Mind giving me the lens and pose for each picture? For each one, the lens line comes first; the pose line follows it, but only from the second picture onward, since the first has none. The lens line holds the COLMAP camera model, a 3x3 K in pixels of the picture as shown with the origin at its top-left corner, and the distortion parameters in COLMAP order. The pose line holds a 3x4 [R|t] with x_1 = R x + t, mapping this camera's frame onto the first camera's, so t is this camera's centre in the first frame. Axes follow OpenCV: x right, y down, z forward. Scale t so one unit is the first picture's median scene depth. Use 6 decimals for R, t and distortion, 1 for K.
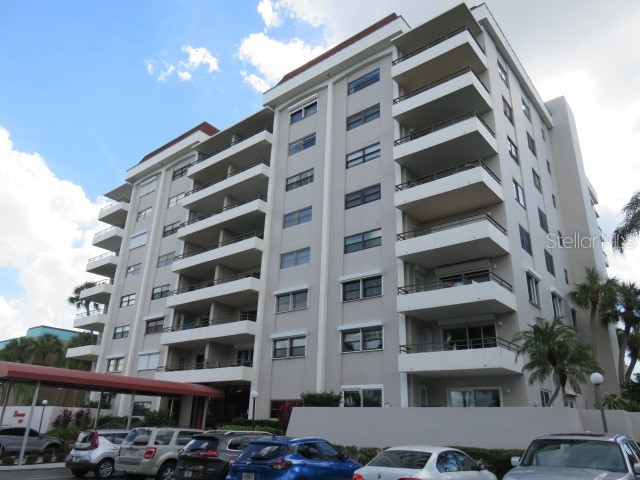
lens RADIAL K [[477.0, 0, 319.1], [0, 477.0, 241.4], [0, 0, 1]] dist [-0.000997, -0.000128]
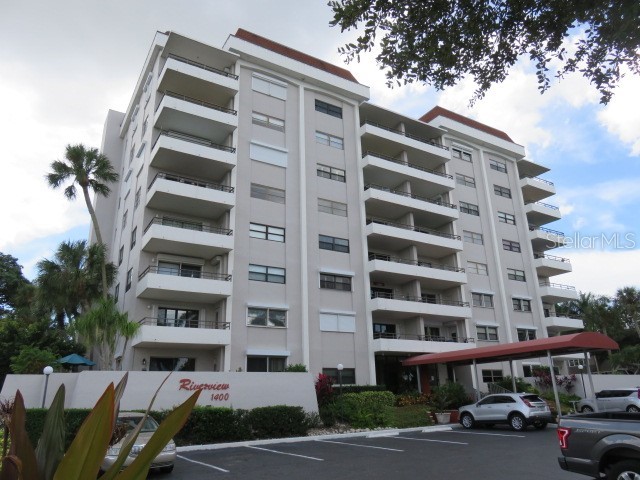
lens RADIAL K [[477.0, 0, 320.0], [0, 477.0, 239.0], [0, 0, 1]] dist [-0.000997, -0.000128]
pose [[0.317163, 0.256200, 0.913109, -1.354506], [-0.319409, 0.935425, -0.151517, 0.283996], [-0.892964, -0.243600, 0.378515, 0.832315]]
